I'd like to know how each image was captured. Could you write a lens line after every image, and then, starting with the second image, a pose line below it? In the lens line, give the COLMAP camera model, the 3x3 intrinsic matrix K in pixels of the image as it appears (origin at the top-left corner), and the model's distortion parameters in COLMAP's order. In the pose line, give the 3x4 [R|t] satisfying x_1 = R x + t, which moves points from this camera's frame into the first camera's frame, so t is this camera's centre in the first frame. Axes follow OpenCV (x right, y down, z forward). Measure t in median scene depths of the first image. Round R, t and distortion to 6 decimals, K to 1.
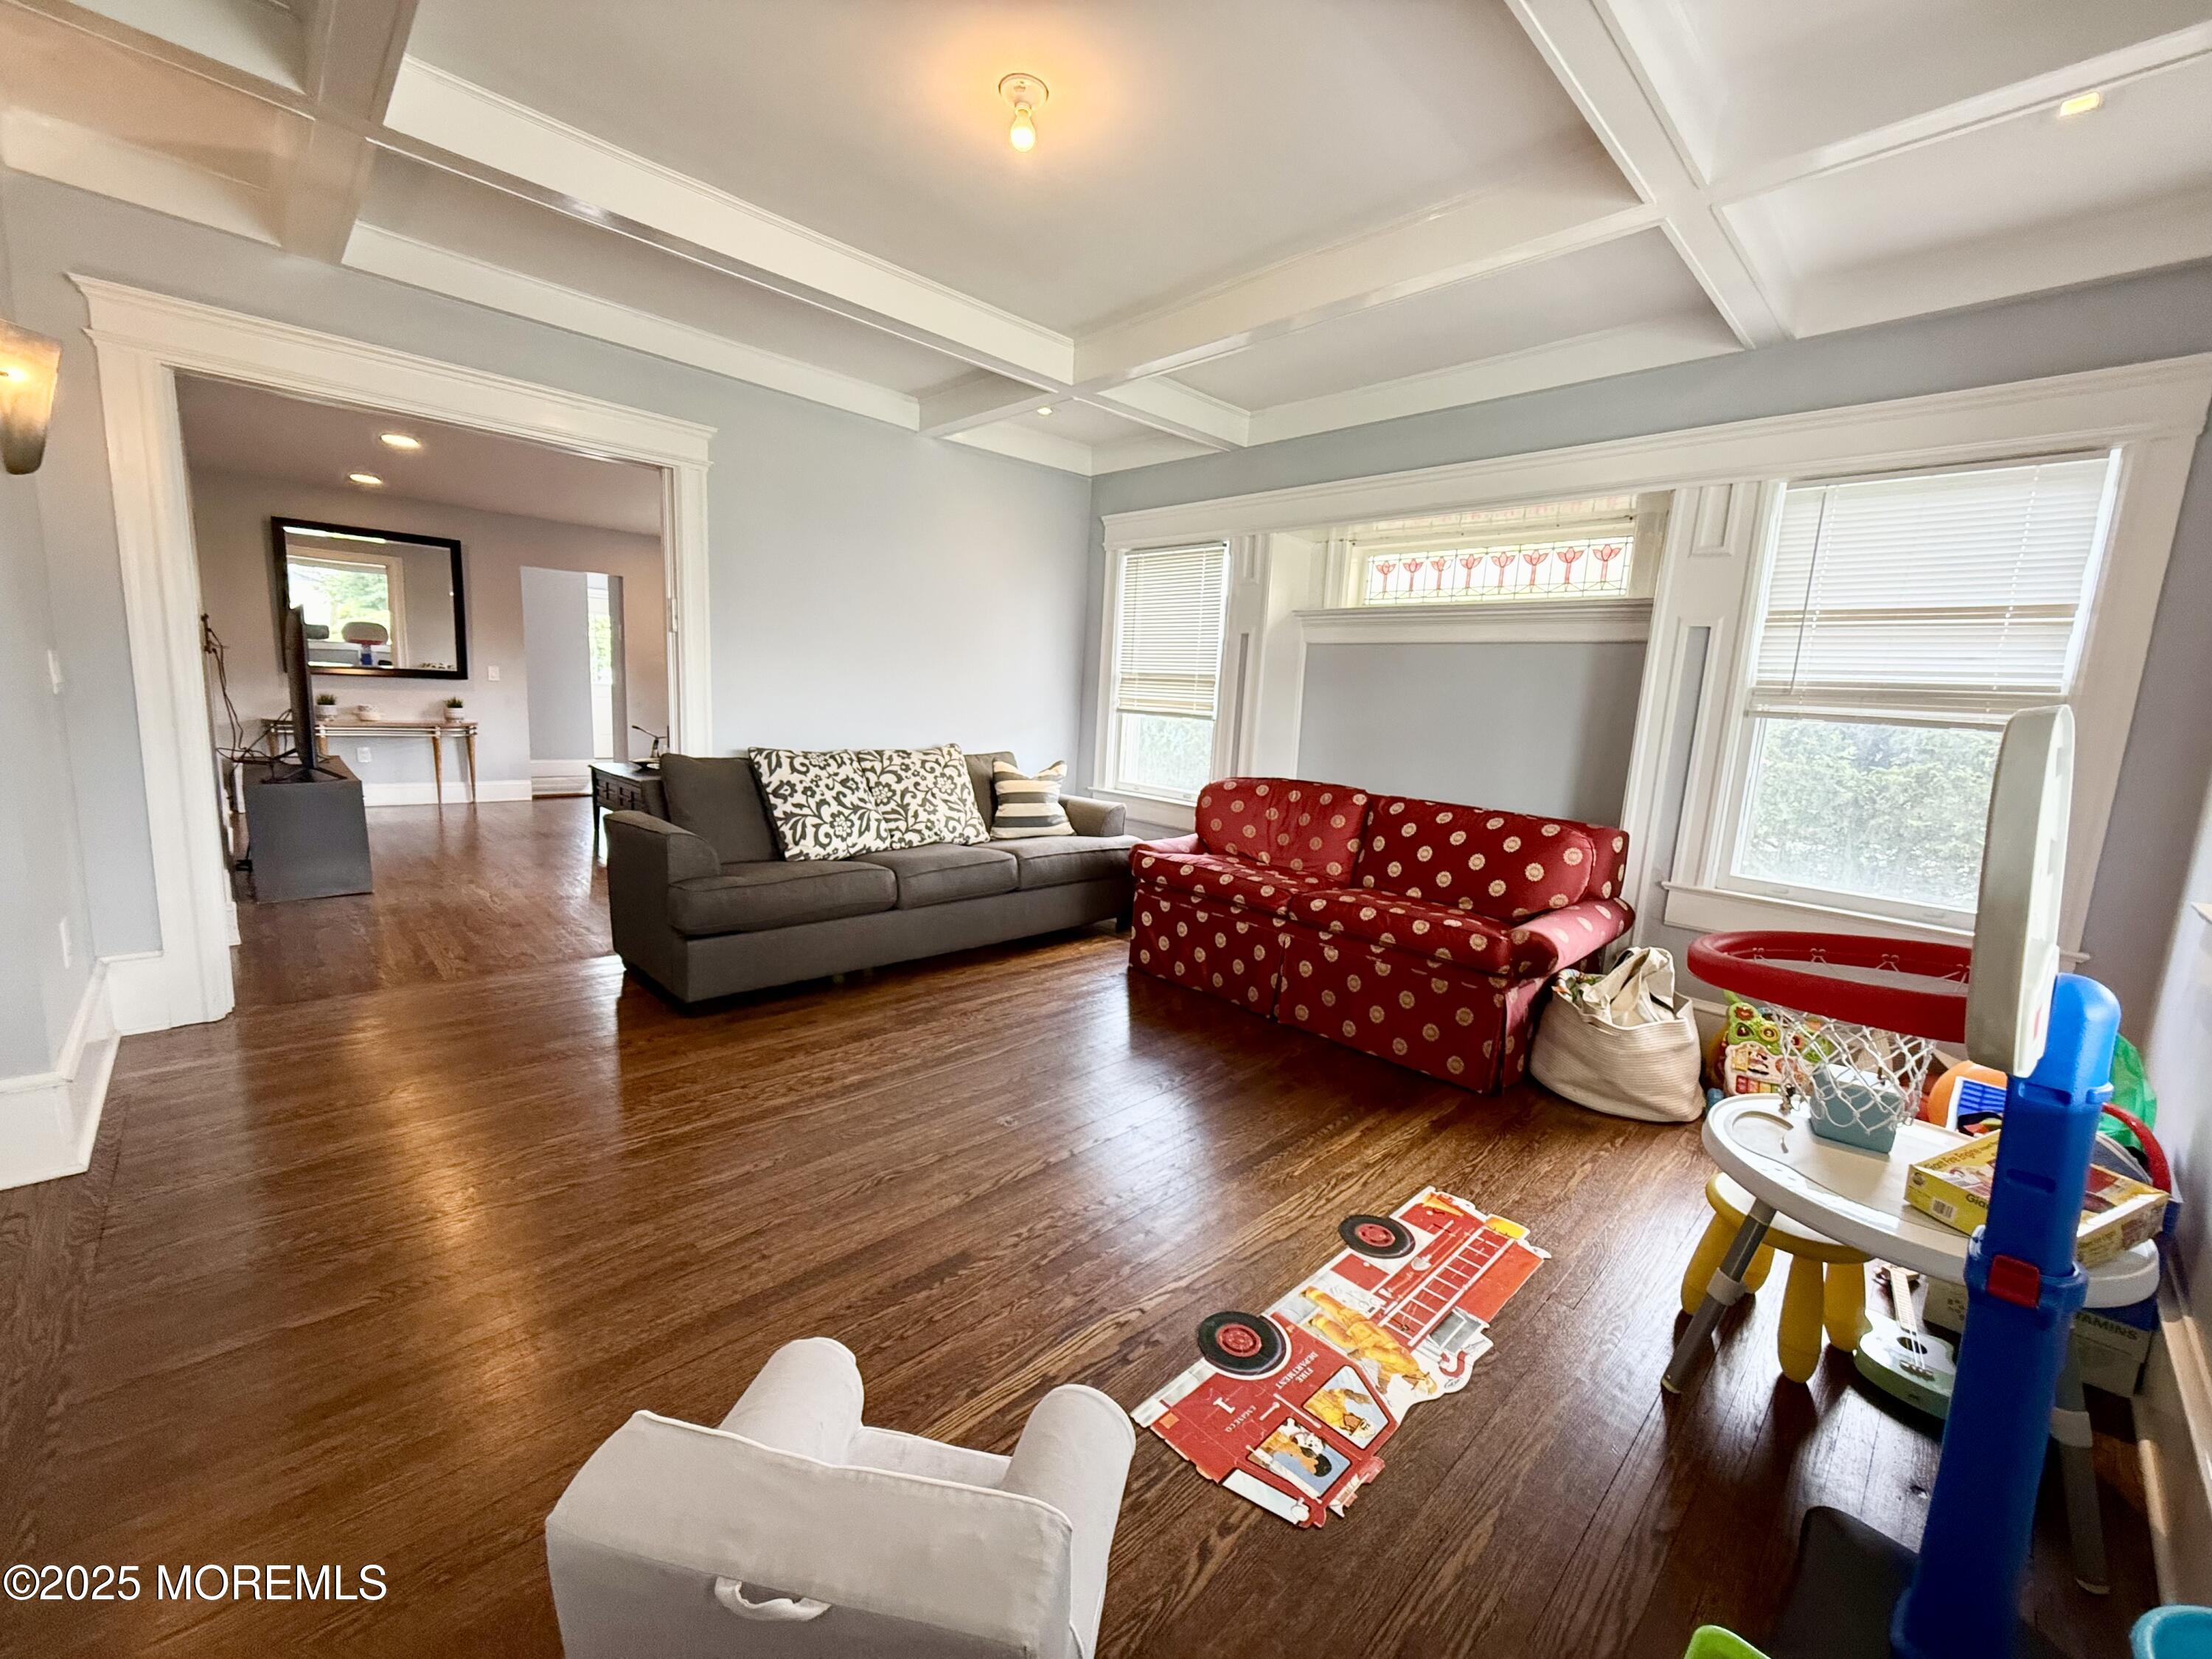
lens RADIAL K [[877.3, 0, 1115.9], [0, 877.3, 829.2], [0, 0, 1]] dist [0.000893, -0.000138]
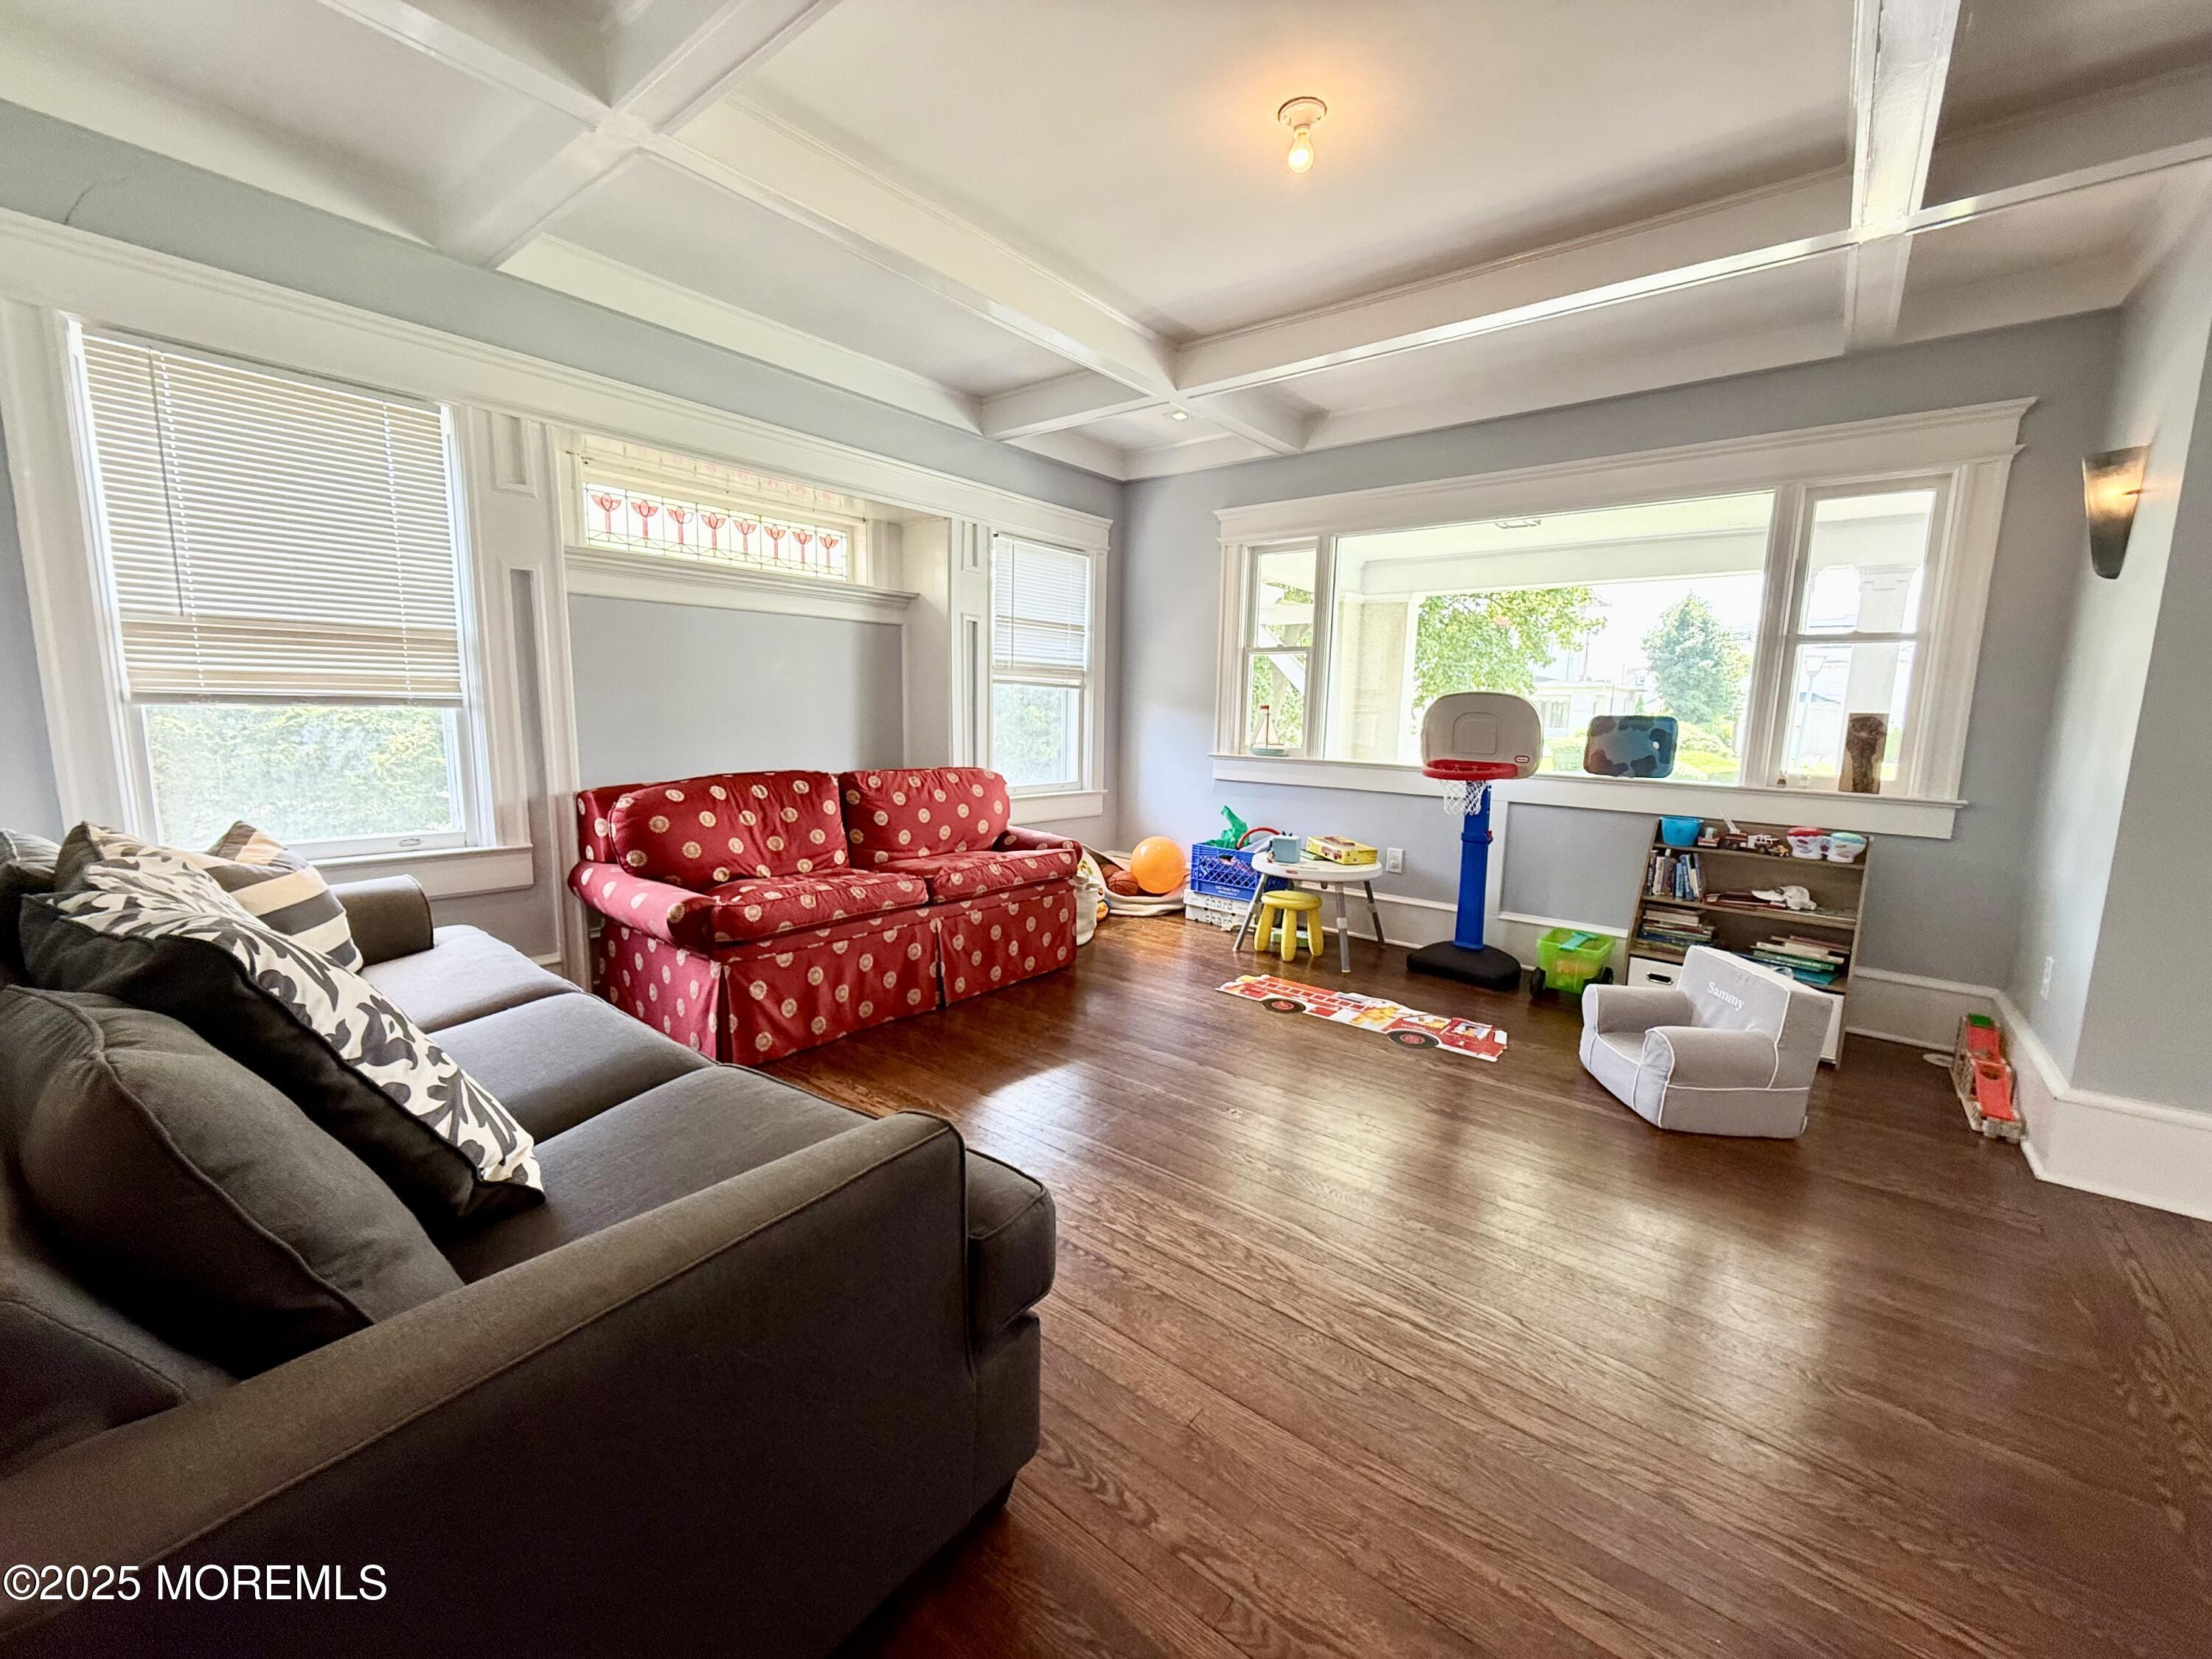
lens RADIAL K [[877.3, 0, 1115.9], [0, 877.3, 829.2], [0, 0, 1]] dist [0.000893, -0.000138]
pose [[-0.110501, -0.197350, 0.974085, -1.016285], [0.121510, 0.970052, 0.210317, -0.213158], [-0.986420, 0.141602, -0.083212, 1.147008]]
